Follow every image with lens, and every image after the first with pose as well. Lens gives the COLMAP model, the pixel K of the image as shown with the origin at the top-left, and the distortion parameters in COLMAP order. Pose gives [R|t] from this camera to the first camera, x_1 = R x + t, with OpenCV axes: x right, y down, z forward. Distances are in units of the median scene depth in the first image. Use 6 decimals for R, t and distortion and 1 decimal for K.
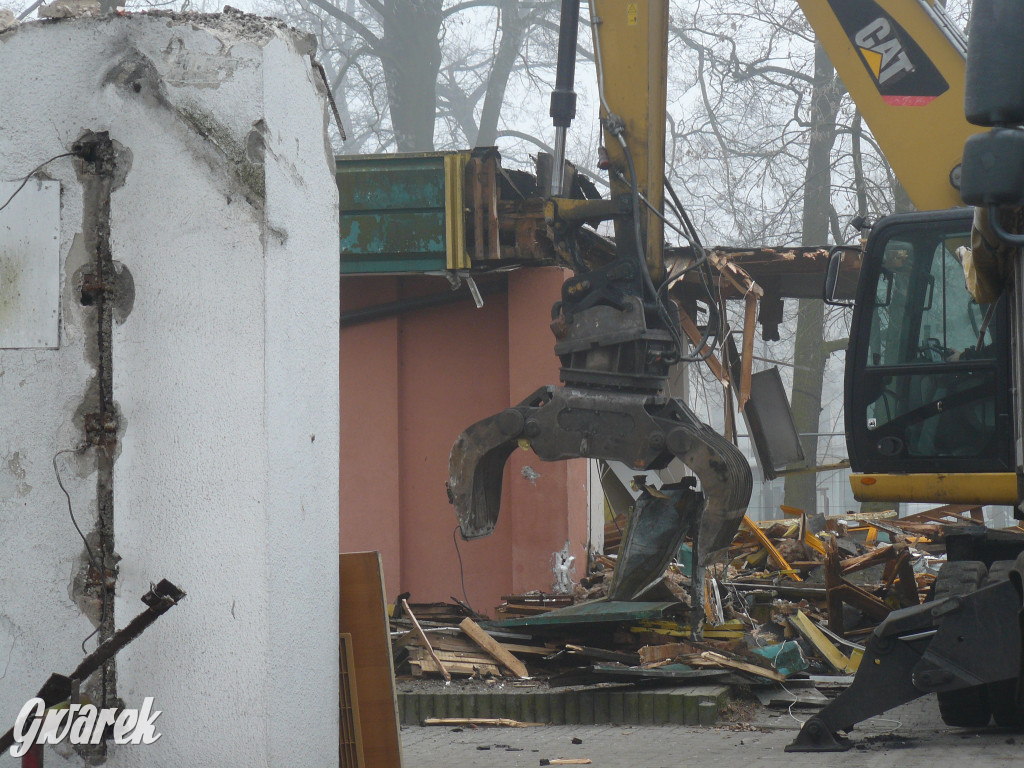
lens RADIAL K [[3096.8, 0, 483.4], [0, 3096.8, 439.4], [0, 0, 1]] dist [0.104189, 0.000000]
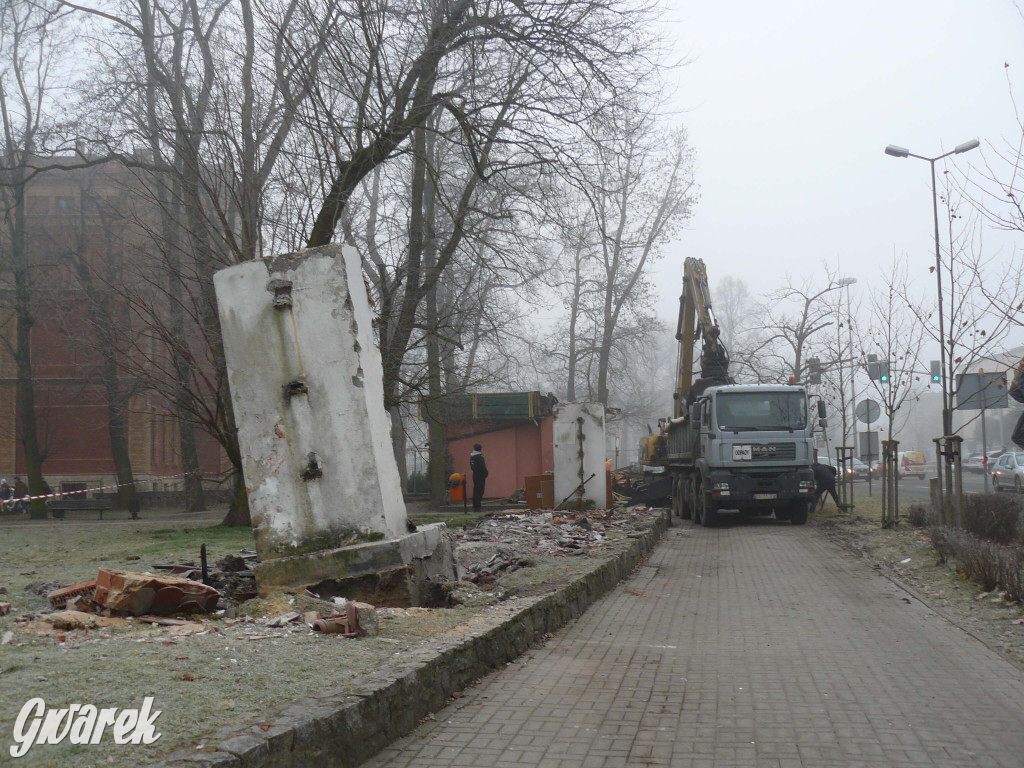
lens RADIAL K [[1124.9, 0, 544.4], [0, 1124.9, 397.4], [0, 0, 1]] dist [-0.113828, 0.000000]
pose [[0.989908, 0.000850, 0.141709, -0.289502], [0.005733, 0.998923, -0.046041, -0.008237], [-0.141595, 0.046389, 0.988837, -0.853980]]
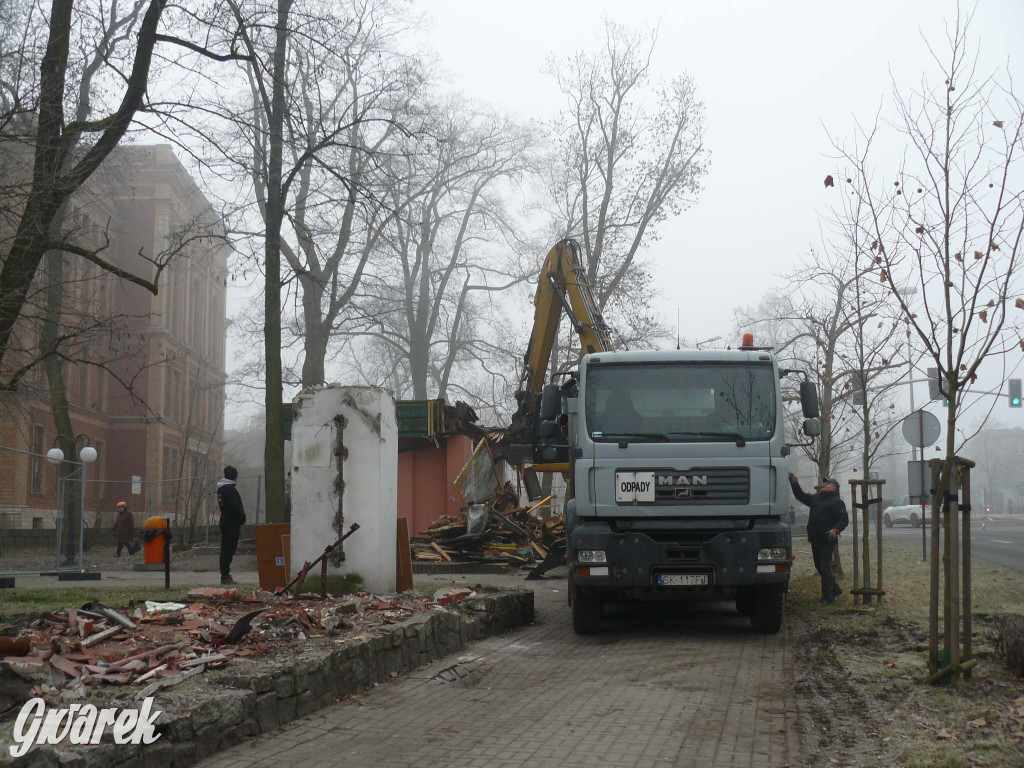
lens RADIAL K [[1124.9, 0, 511.3], [0, 1124.9, 411.3], [0, 0, 1]] dist [-0.113828, 0.000000]
pose [[0.998200, 0.012959, 0.058551, 0.007362], [-0.009015, 0.997705, -0.067113, -0.002377], [-0.059287, 0.066465, 0.996026, -0.234552]]
